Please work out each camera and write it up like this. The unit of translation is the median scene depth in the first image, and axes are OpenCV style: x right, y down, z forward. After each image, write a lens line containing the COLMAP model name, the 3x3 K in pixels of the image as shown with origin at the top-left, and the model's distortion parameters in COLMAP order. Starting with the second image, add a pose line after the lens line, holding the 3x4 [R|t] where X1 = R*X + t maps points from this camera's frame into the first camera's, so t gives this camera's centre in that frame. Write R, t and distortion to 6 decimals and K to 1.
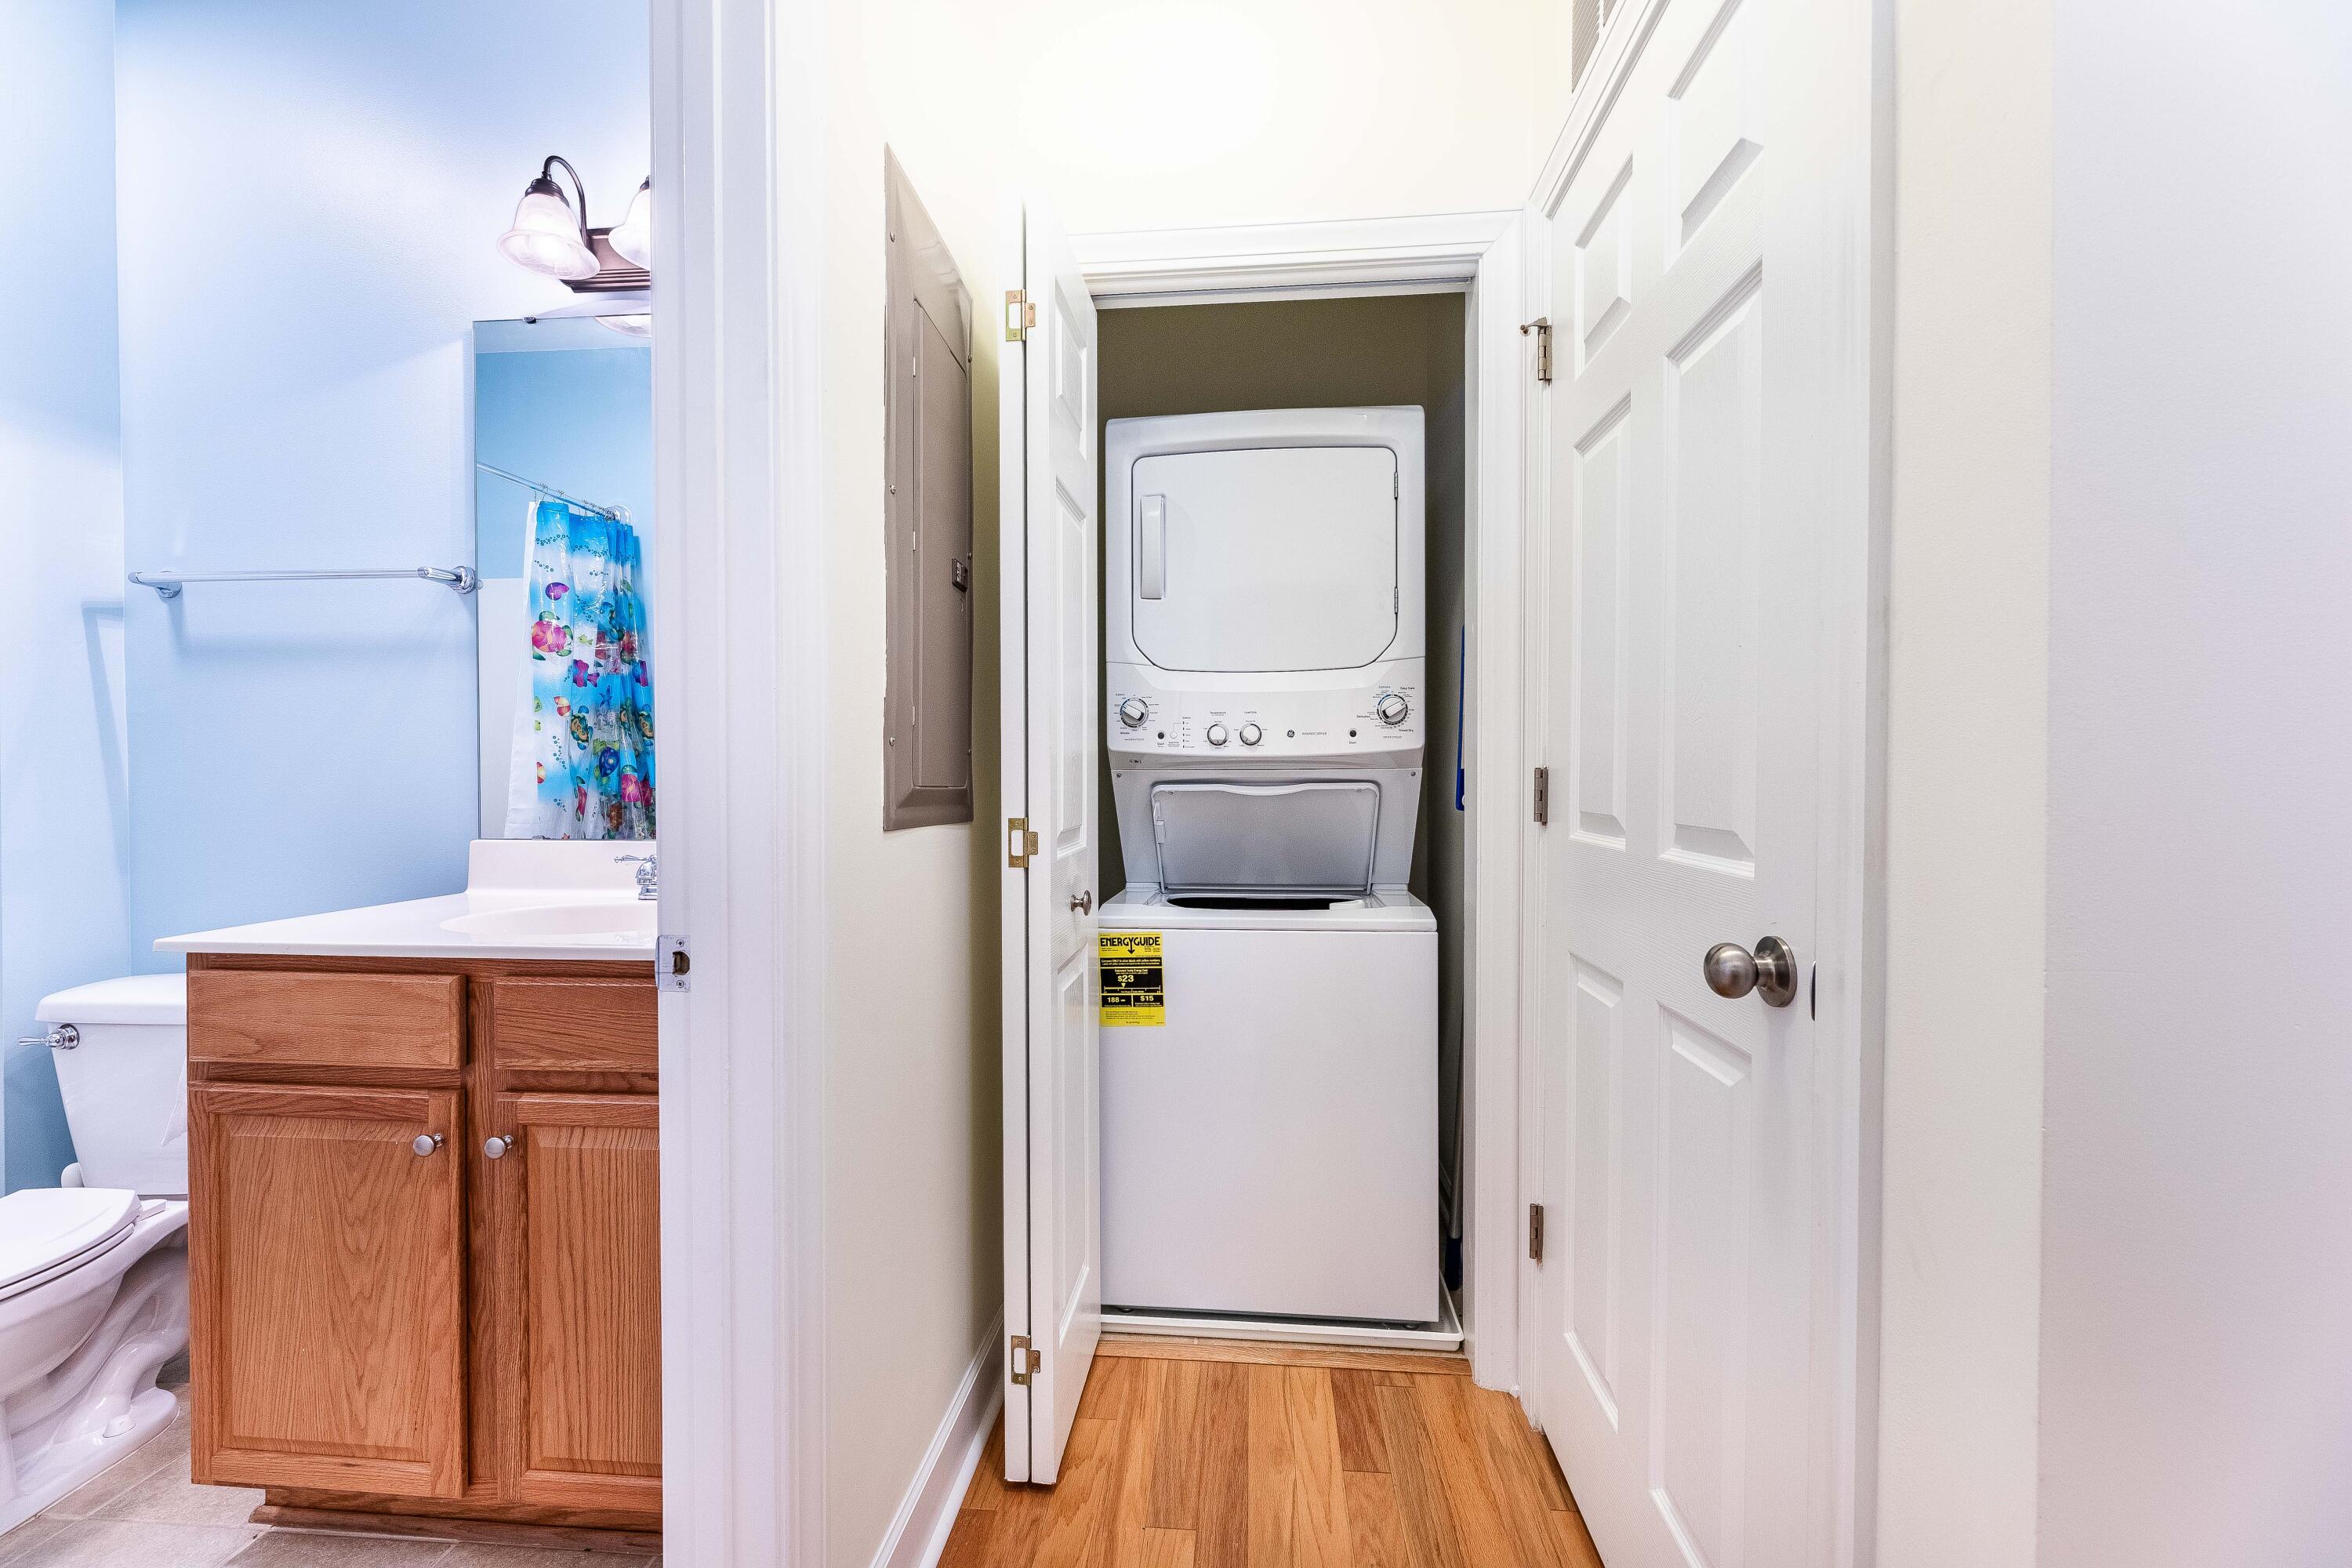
lens RADIAL K [[939.0, 0, 1176.0], [0, 939.0, 784.0], [0, 0, 1]] dist [-0.000452, 0.000209]
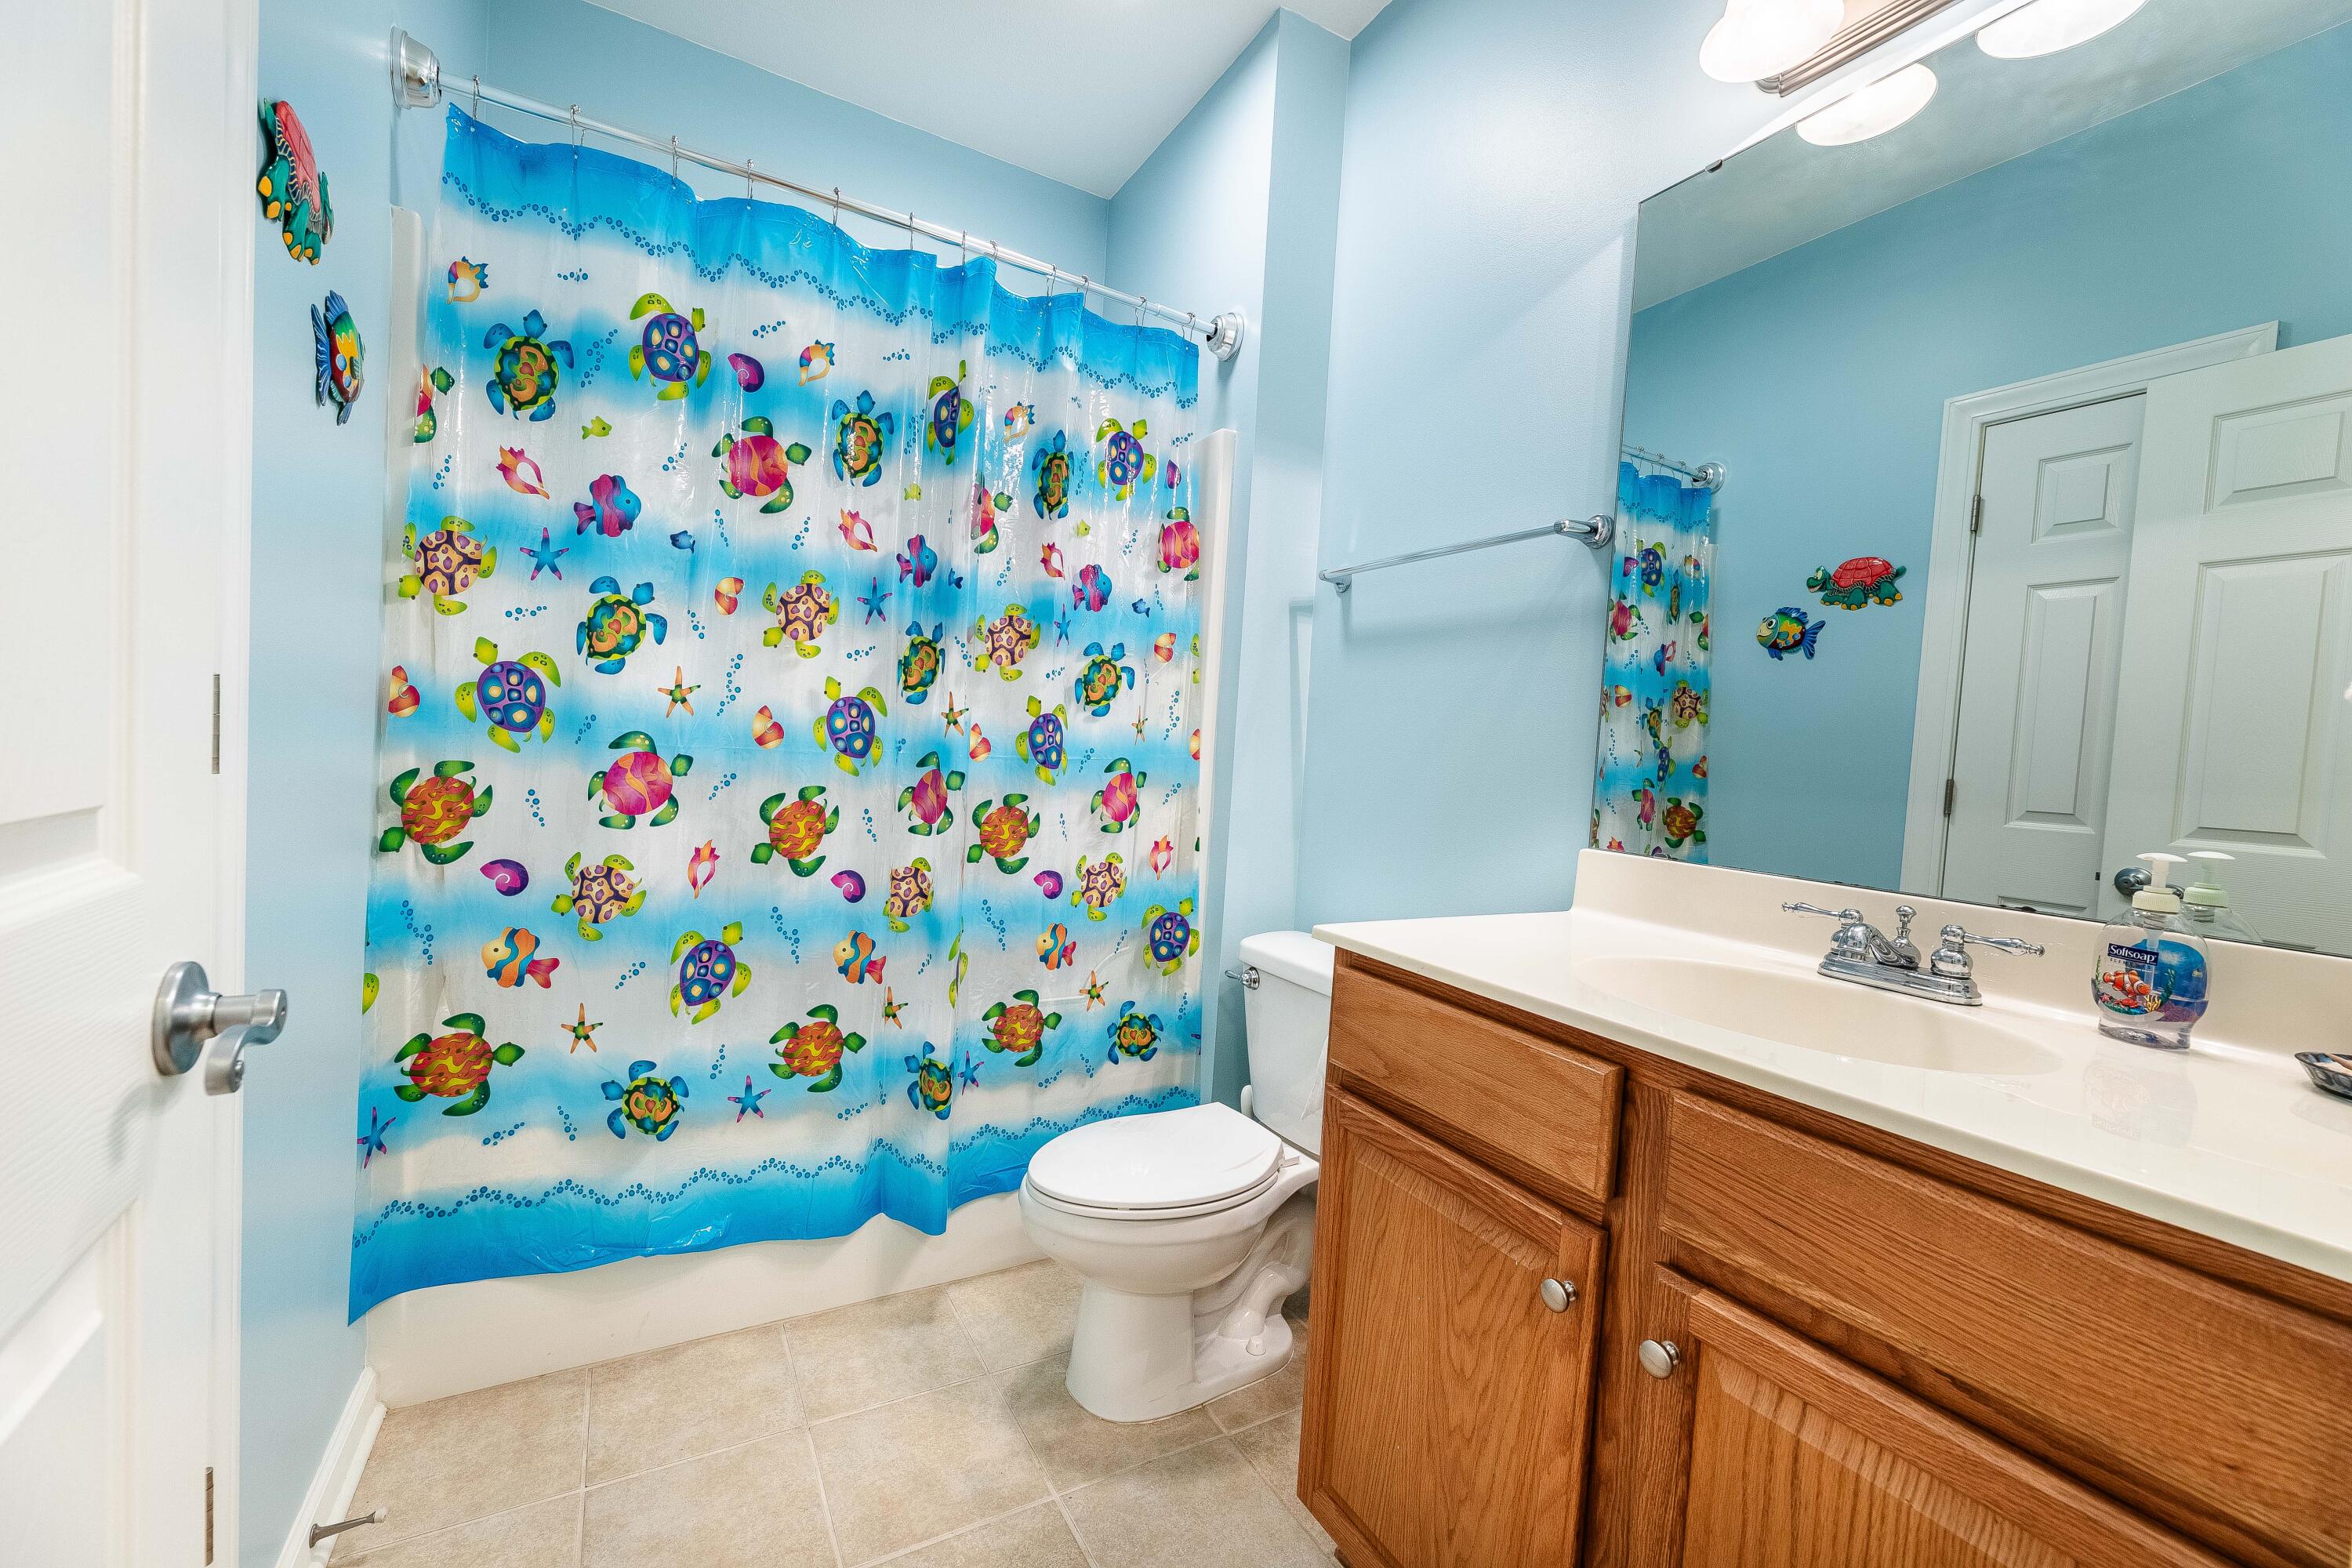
lens RADIAL K [[939.0, 0, 1176.0], [0, 939.0, 784.0], [0, 0, 1]] dist [-0.000452, 0.000209]
pose [[0.561292, 0.067671, -0.824847, -0.395746], [-0.070261, 0.996950, 0.033978, 0.000721], [0.824630, 0.038883, 0.564335, 0.346773]]
